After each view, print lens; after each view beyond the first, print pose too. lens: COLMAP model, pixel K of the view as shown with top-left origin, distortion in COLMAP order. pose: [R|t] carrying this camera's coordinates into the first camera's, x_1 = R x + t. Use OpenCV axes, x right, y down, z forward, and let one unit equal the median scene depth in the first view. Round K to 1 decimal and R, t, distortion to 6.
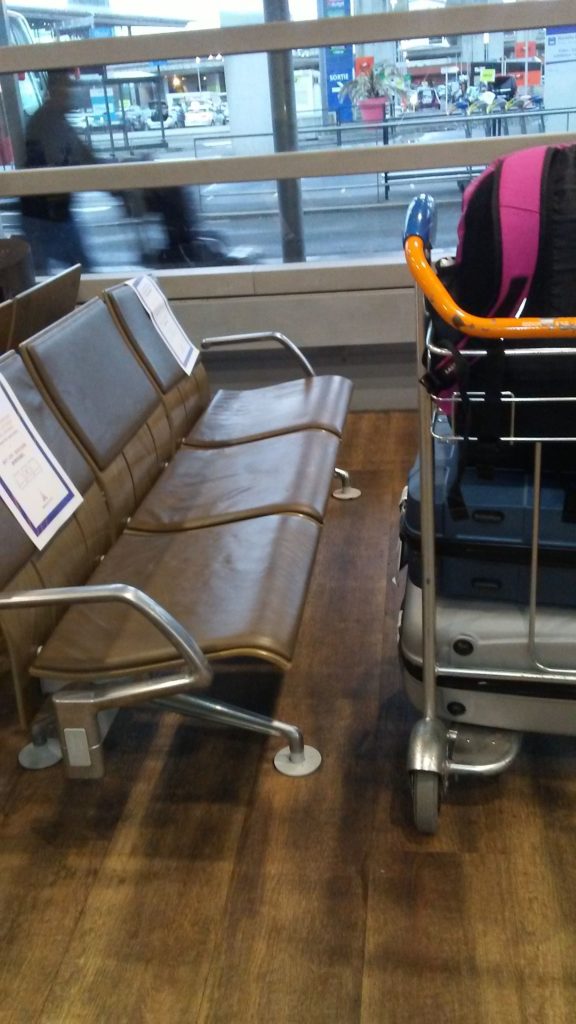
lens RADIAL K [[868.2, 0, 288.0], [0, 868.2, 512.0], [0, 0, 1]] dist [0.091506, -0.296524]
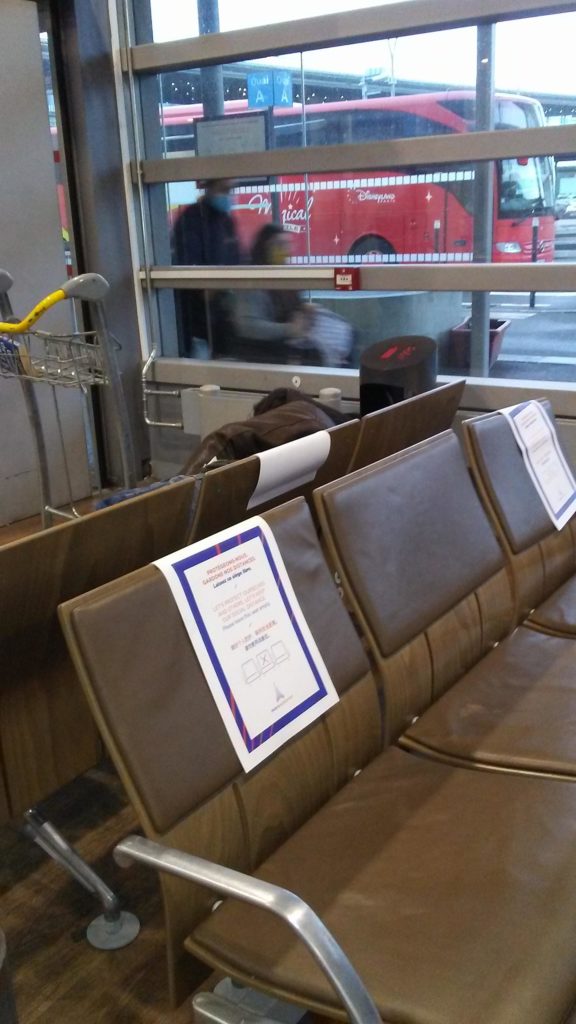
lens RADIAL K [[868.2, 0, 288.0], [0, 868.2, 512.0], [0, 0, 1]] dist [0.091506, -0.296524]
pose [[0.870731, 0.178064, -0.458388, 0.047390], [-0.216140, 0.975854, -0.031491, -0.133792], [0.441713, 0.126496, 0.888194, 0.253902]]
